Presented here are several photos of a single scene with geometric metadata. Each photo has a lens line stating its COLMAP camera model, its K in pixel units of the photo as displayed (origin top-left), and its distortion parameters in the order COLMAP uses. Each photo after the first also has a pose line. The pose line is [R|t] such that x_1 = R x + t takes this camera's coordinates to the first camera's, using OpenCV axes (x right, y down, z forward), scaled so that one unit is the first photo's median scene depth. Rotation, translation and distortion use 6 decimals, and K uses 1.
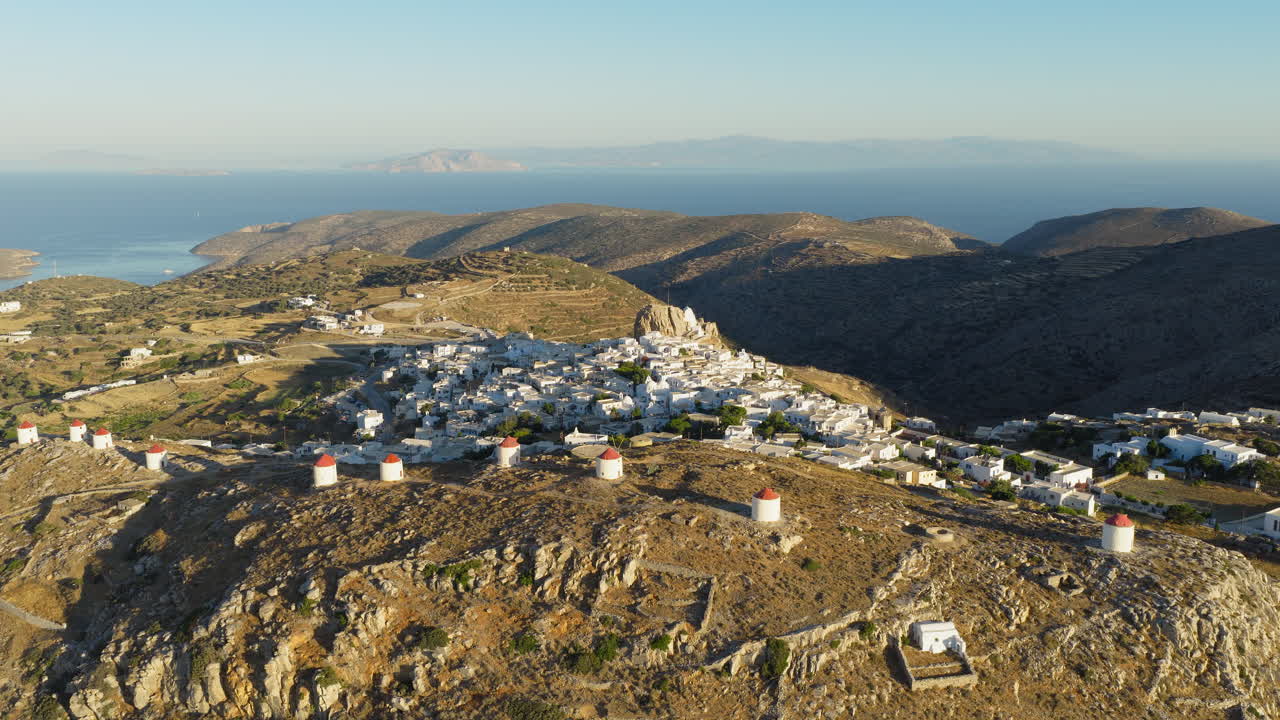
lens RADIAL K [[1108.6, 0, 640.0], [0, 1108.6, 360.0], [0, 0, 1]] dist [-0.035770, 0.071411]
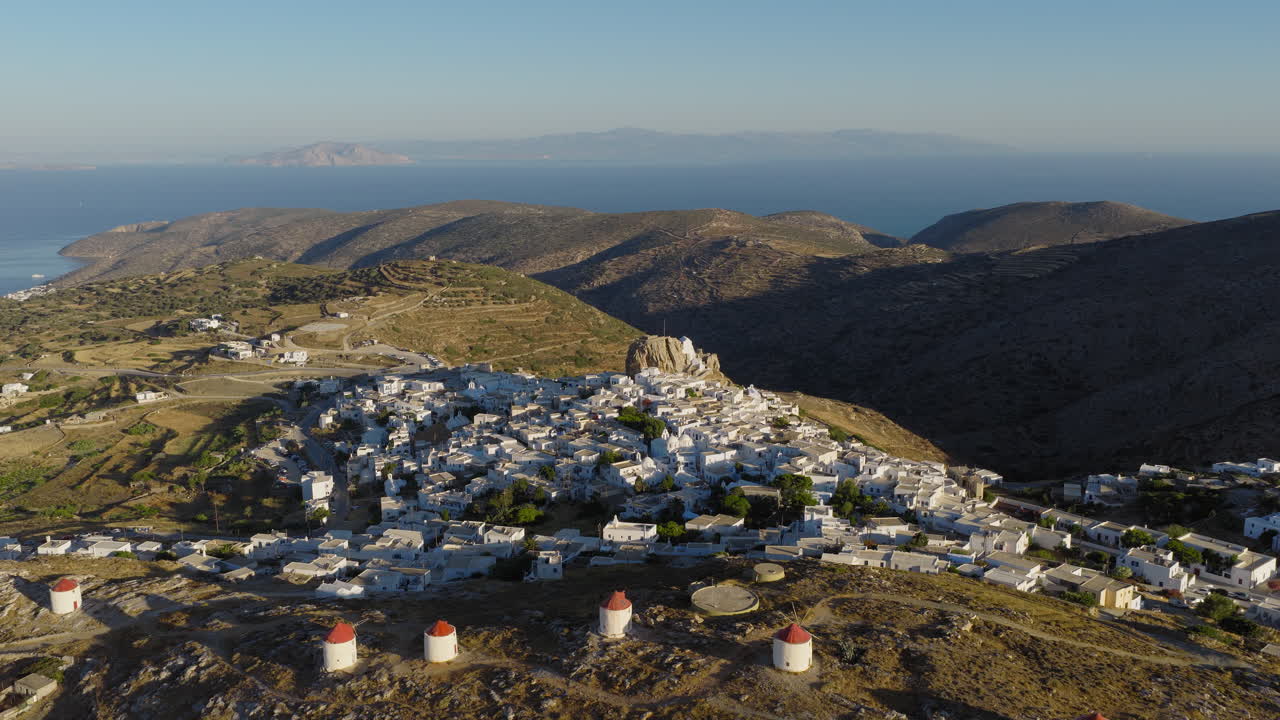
lens RADIAL K [[1108.6, 0, 640.0], [0, 1108.6, 360.0], [0, 0, 1]] dist [-0.035770, 0.071411]
pose [[0.994909, -0.019918, 0.098792, -0.055063], [0.019247, 0.999785, 0.007731, -0.026247], [-0.098925, -0.005790, 0.995078, 0.101842]]
